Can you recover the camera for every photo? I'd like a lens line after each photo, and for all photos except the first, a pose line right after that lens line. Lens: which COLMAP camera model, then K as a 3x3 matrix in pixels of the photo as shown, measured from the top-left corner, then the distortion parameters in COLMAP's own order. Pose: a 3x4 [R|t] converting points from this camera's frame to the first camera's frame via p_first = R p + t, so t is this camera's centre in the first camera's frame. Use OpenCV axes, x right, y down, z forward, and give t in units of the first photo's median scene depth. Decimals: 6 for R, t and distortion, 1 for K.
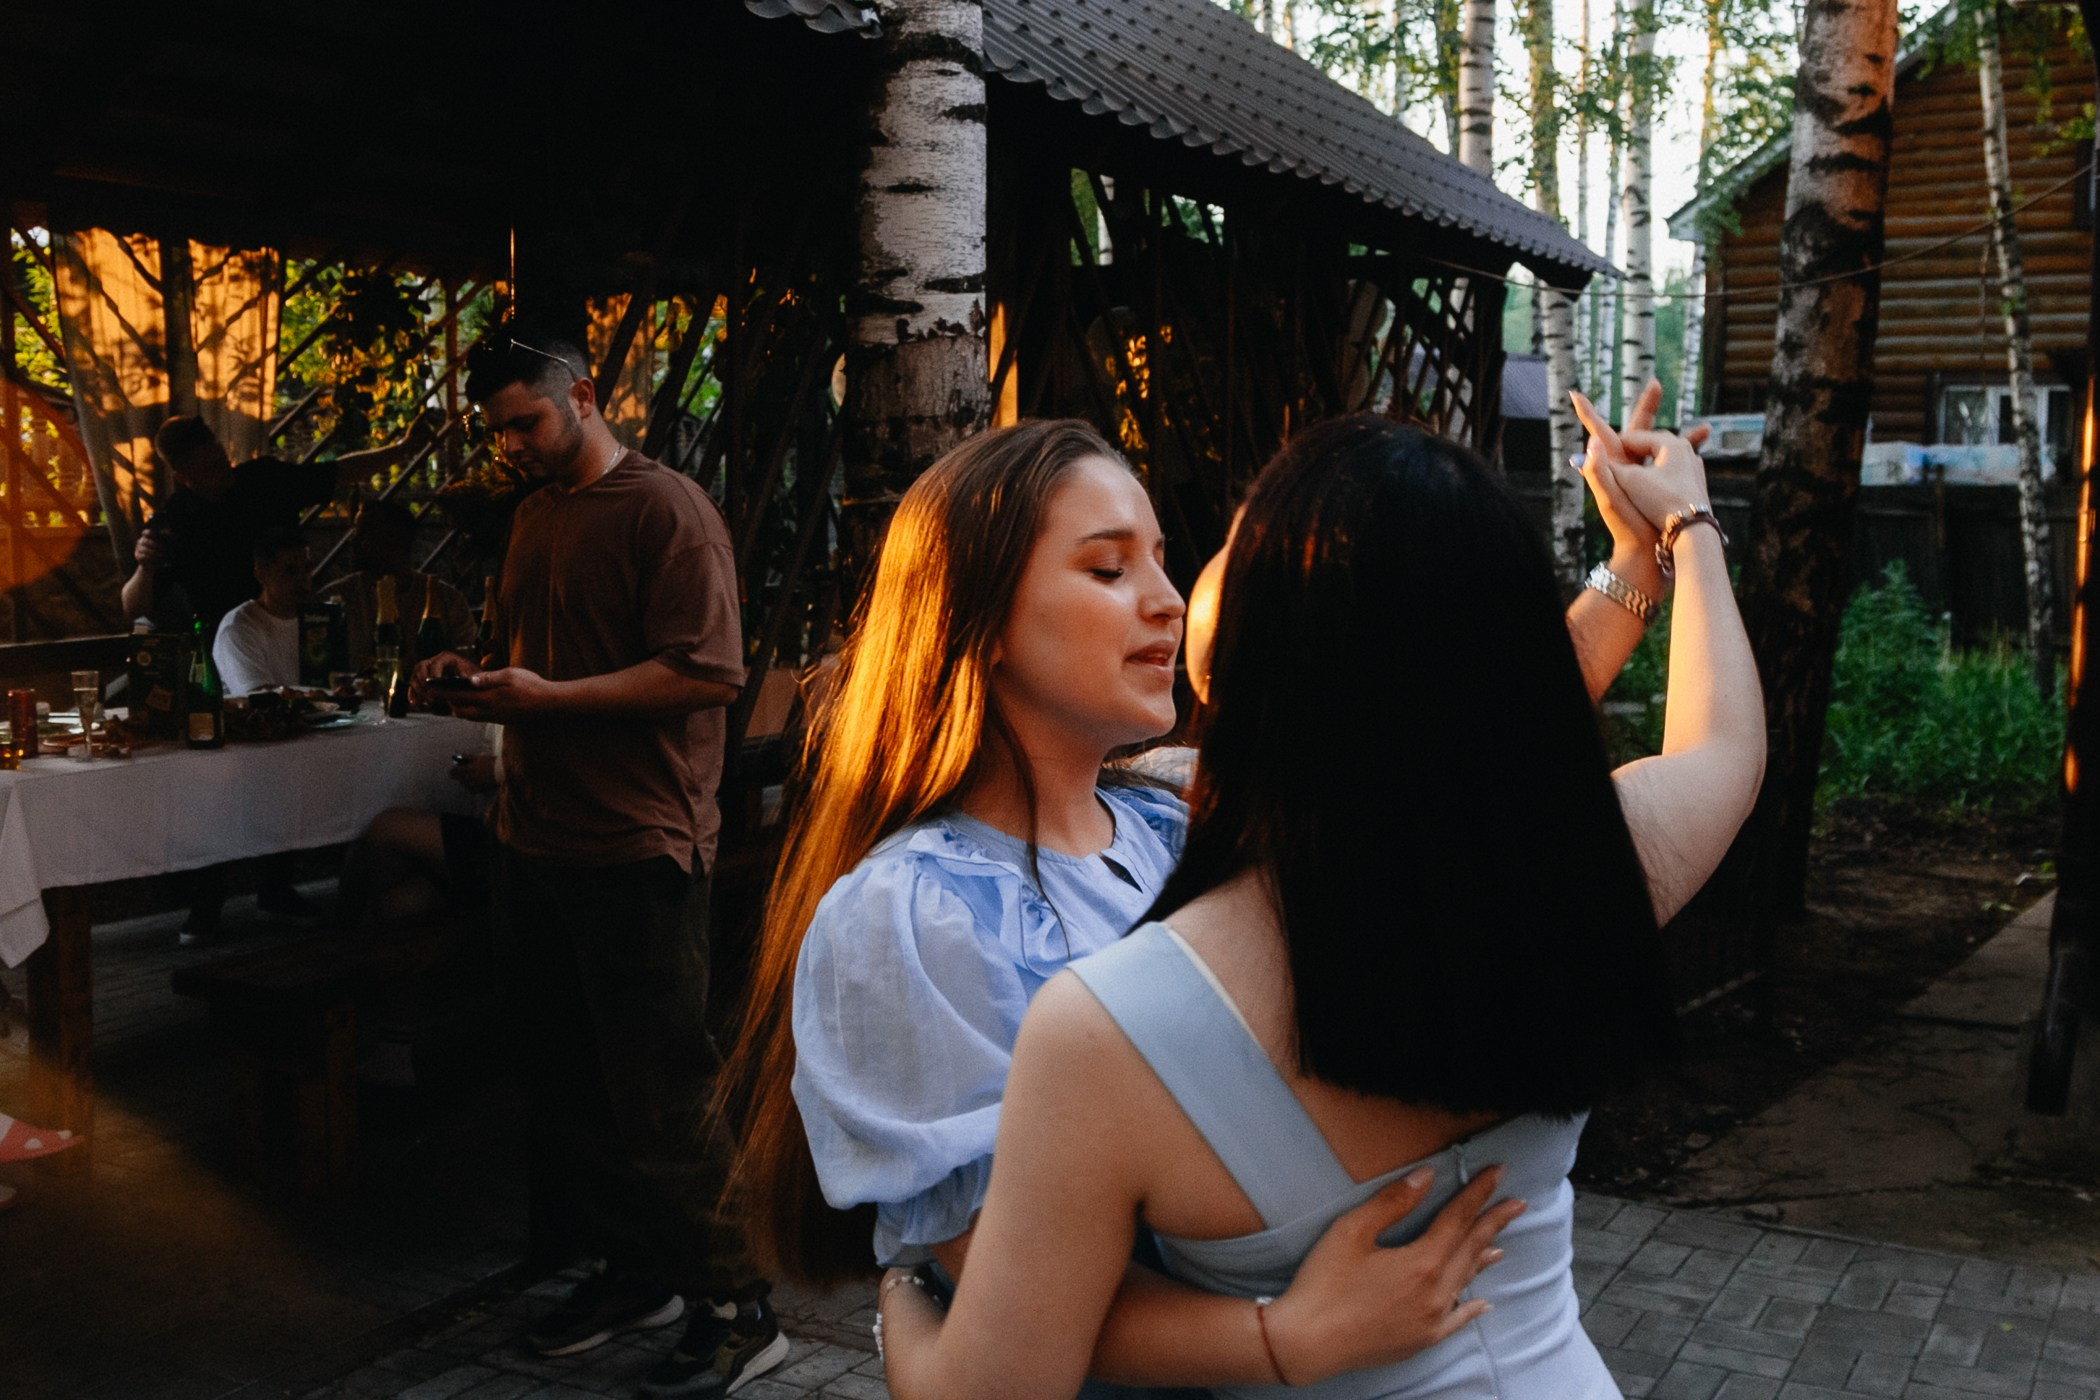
lens RADIAL K [[2278.4, 0, 1038.3], [0, 2278.4, 696.5], [0, 0, 1]] dist [-0.105342, 0.011406]
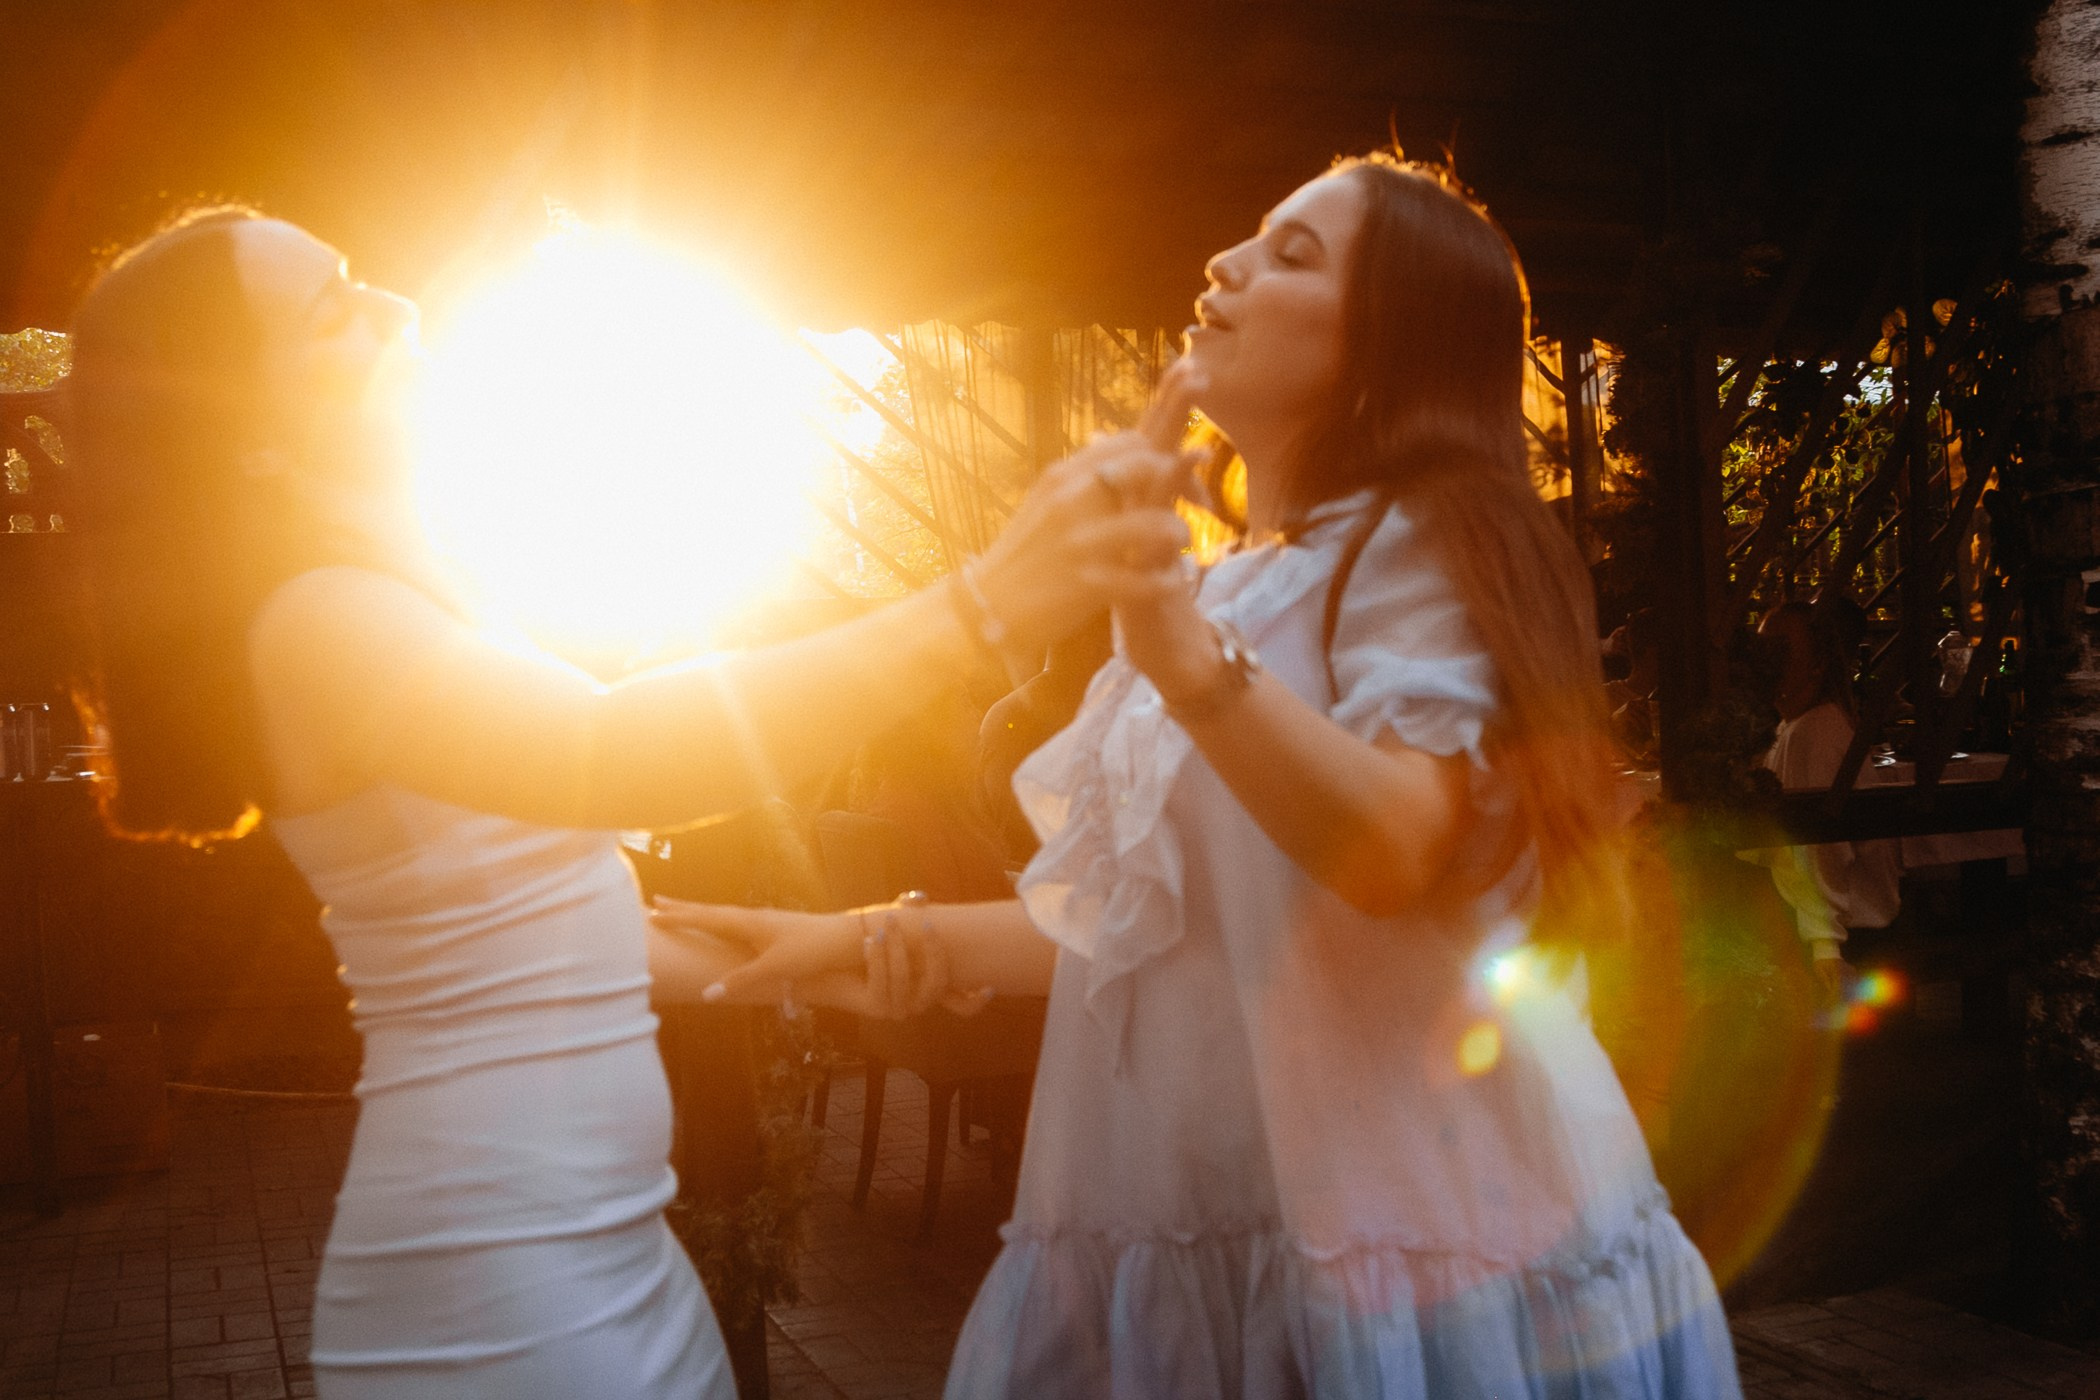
lens RADIAL K [[2353.4, 0, 1052.9], [0, 2353.4, 732.4], [0, 0, 1]] dist [-0.104139, 0.029967]
pose [[0.753537, -0.014263, -0.657250, 0.139361], [-0.026364, 0.998305, -0.051890, 0.039325], [0.656876, 0.056428, 0.751884, 0.046214]]
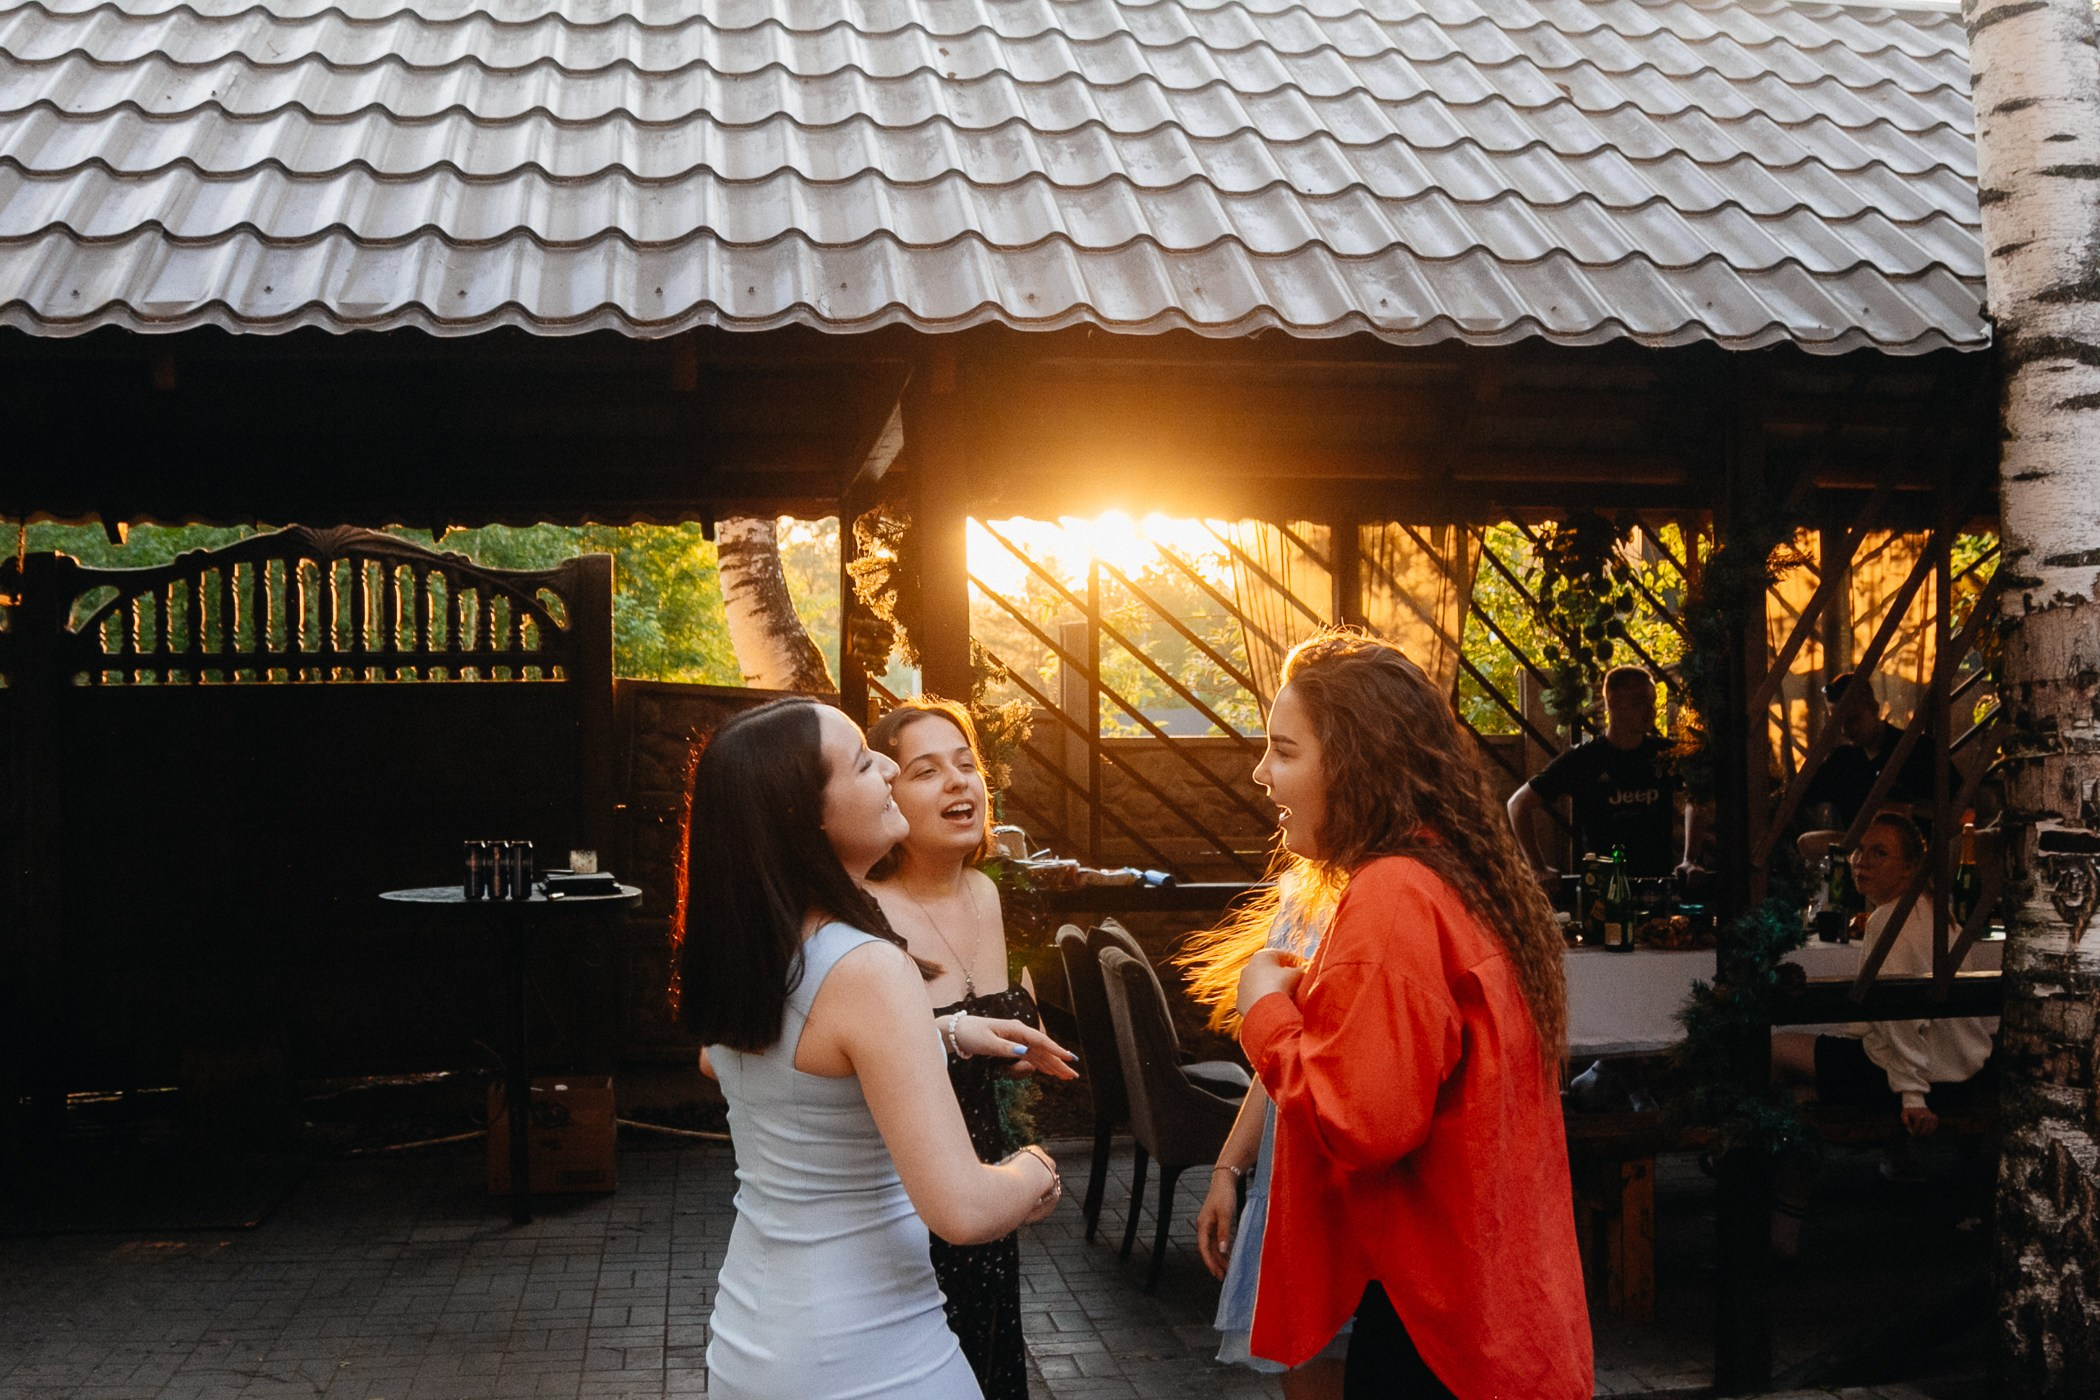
lens RADIAL K [[2293.5, 0, 1048.1], [0, 2293.5, 727.5], [0, 0, 1]] dist [-0.129170, 0.060915]
pose [[0.596286, -0.011041, -0.802696, 0.323194], [-0.067662, 0.995656, -0.063959, 0.000870], [0.799915, 0.092450, 0.592949, -0.015366]]
